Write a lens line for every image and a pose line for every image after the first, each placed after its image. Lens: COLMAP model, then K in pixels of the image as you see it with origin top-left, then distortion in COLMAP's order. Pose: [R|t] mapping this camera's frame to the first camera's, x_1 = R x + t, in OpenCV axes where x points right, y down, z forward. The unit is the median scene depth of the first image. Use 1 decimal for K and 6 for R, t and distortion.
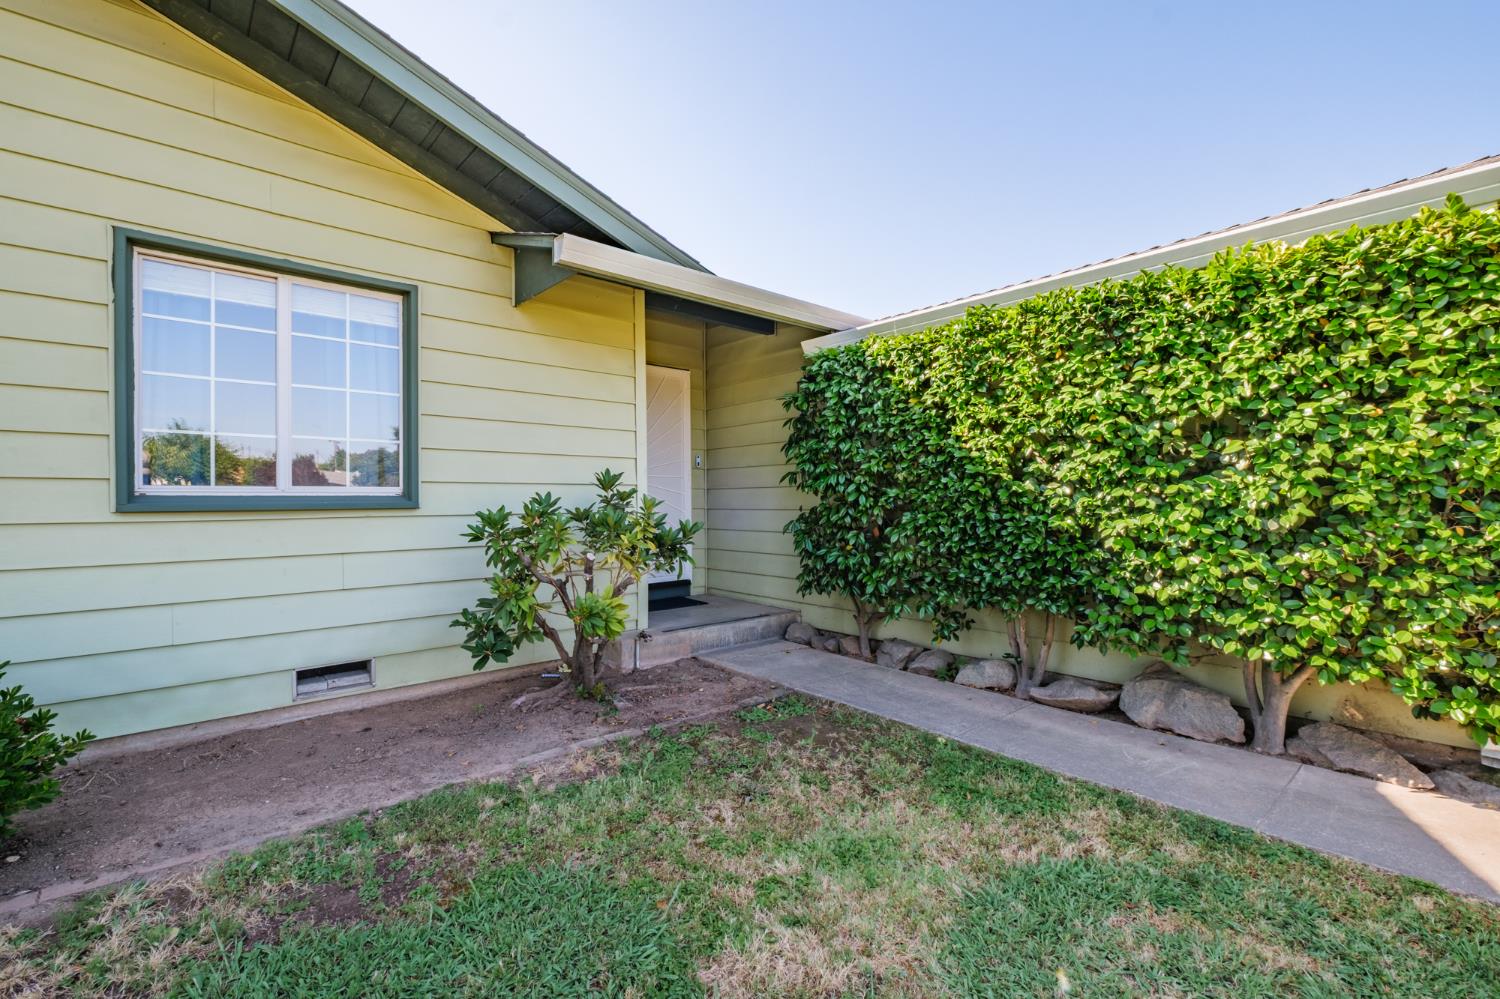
lens RADIAL K [[655.2, 0, 750.0], [0, 655.2, 499.5], [0, 0, 1]] dist [-0.003160, -0.000503]
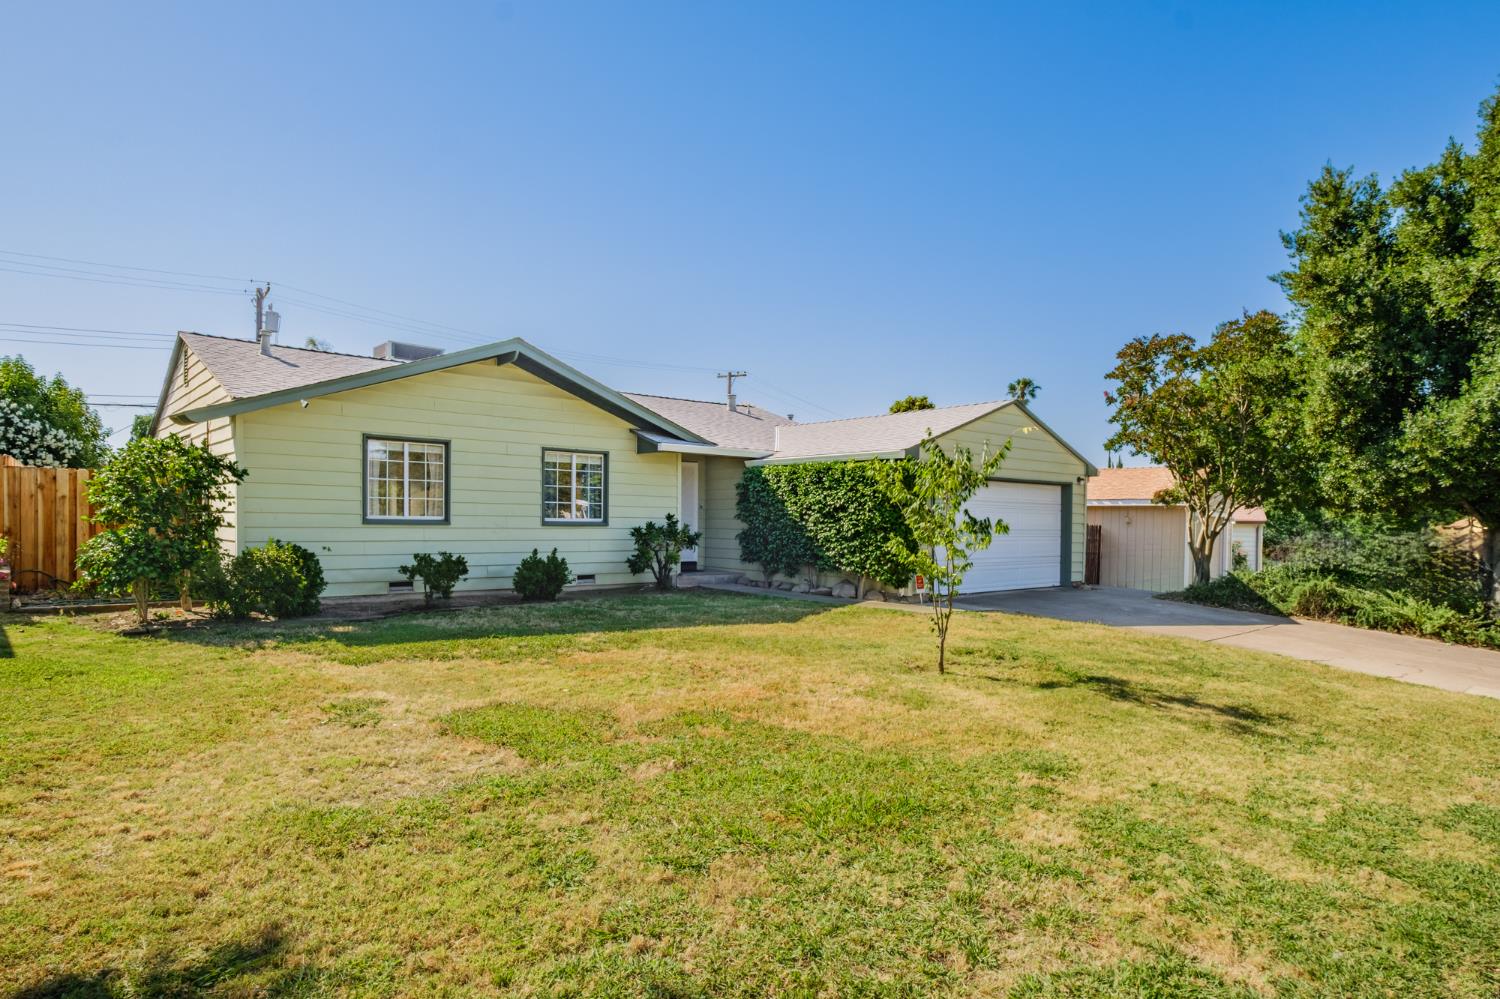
lens RADIAL K [[844.4, 0, 749.7], [0, 844.4, 525.1], [0, 0, 1]] dist [-0.000049, -0.000009]
pose [[0.999629, 0.021005, -0.017350, 0.215544], [-0.020882, 0.999756, 0.007263, -0.032726], [0.017498, -0.006898, 0.999823, -2.961130]]
